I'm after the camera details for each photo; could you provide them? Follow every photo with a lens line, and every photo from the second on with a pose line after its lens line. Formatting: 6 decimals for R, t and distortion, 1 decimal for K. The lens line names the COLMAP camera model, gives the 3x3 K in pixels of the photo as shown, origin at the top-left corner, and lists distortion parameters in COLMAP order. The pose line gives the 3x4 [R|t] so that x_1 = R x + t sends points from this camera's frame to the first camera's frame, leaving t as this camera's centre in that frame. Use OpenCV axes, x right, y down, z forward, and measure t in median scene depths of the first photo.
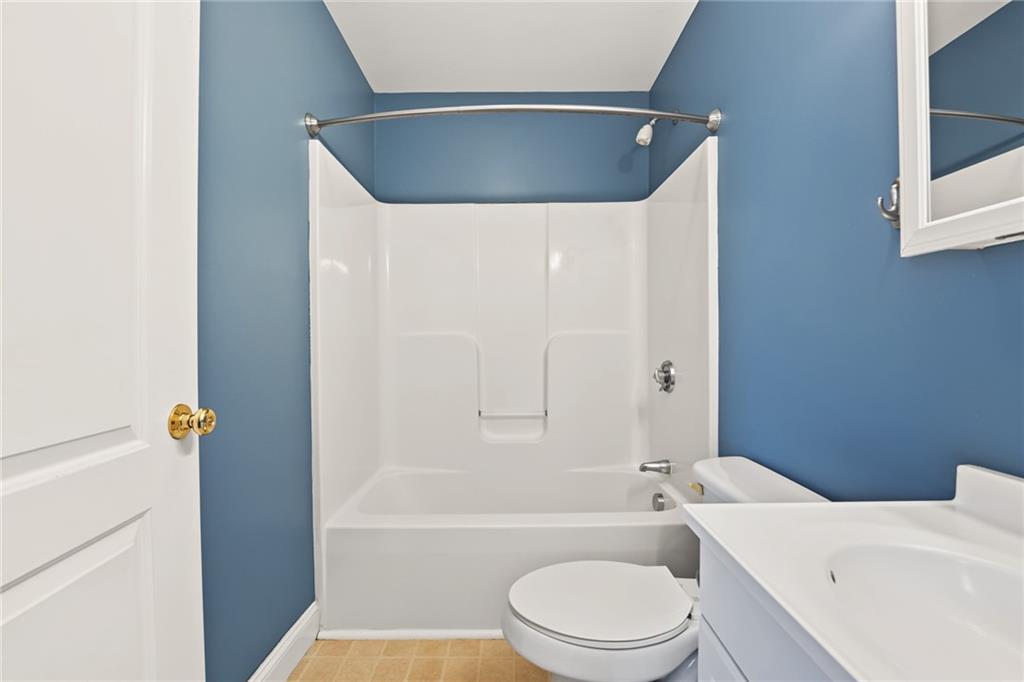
lens RADIAL K [[436.1, 0, 512.8], [0, 436.1, 339.3], [0, 0, 1]] dist [-0.001334, 0.000086]
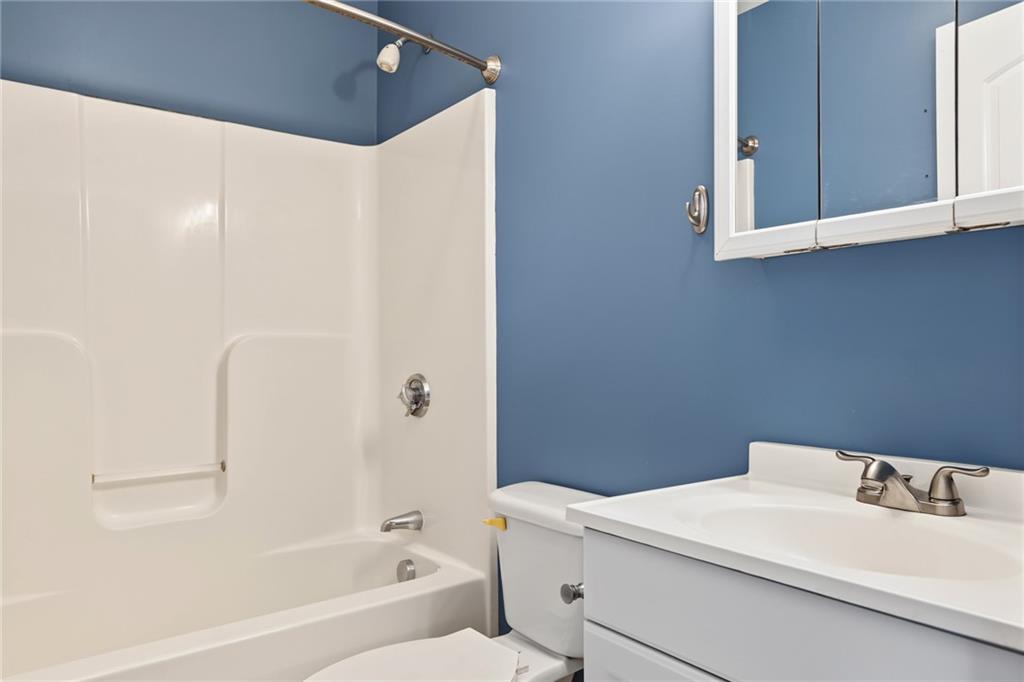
lens RADIAL K [[716.9, 0, 512.0], [0, 716.9, 341.0], [0, 0, 1]] dist [0.061815, 0.000291]
pose [[0.808983, 0.009547, 0.587754, -0.228251], [0.003460, 0.999773, -0.021002, 0.020289], [-0.587821, 0.019024, 0.808767, -0.069033]]
